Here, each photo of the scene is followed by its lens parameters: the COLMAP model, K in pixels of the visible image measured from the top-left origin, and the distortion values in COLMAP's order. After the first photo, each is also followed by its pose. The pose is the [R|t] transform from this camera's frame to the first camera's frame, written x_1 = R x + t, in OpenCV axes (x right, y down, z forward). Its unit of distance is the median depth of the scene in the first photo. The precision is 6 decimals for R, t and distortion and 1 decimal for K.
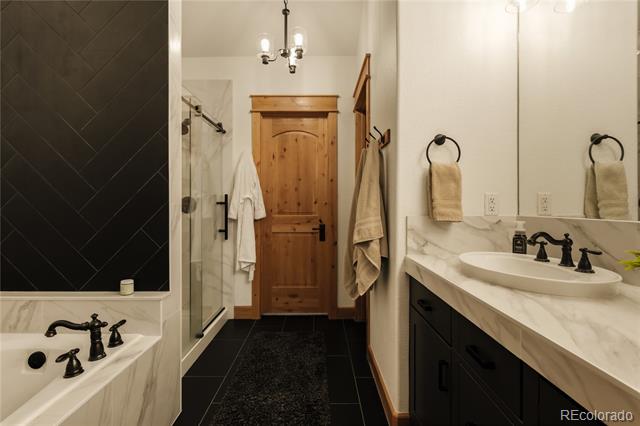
lens RADIAL K [[317.9, 0, 313.0], [0, 317.9, 207.2], [0, 0, 1]] dist [0.002884, -0.000541]
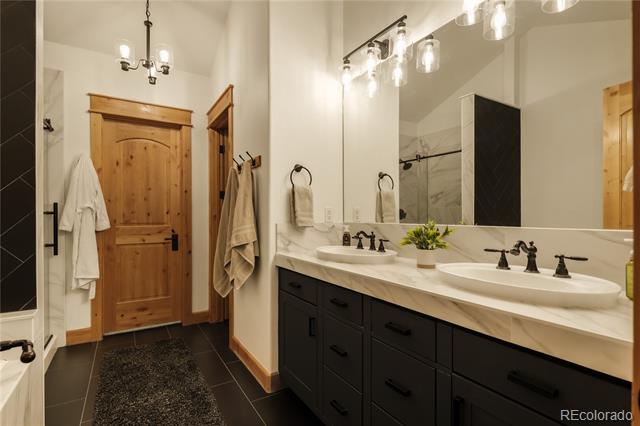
lens RADIAL K [[317.9, 0, 317.8], [0, 317.9, 217.0], [0, 0, 1]] dist [0.002884, -0.000541]
pose [[0.845509, -0.002008, 0.533958, -0.162030], [0.003234, 0.999994, -0.001360, 0.002088], [-0.533952, 0.002877, 0.845510, -0.131242]]
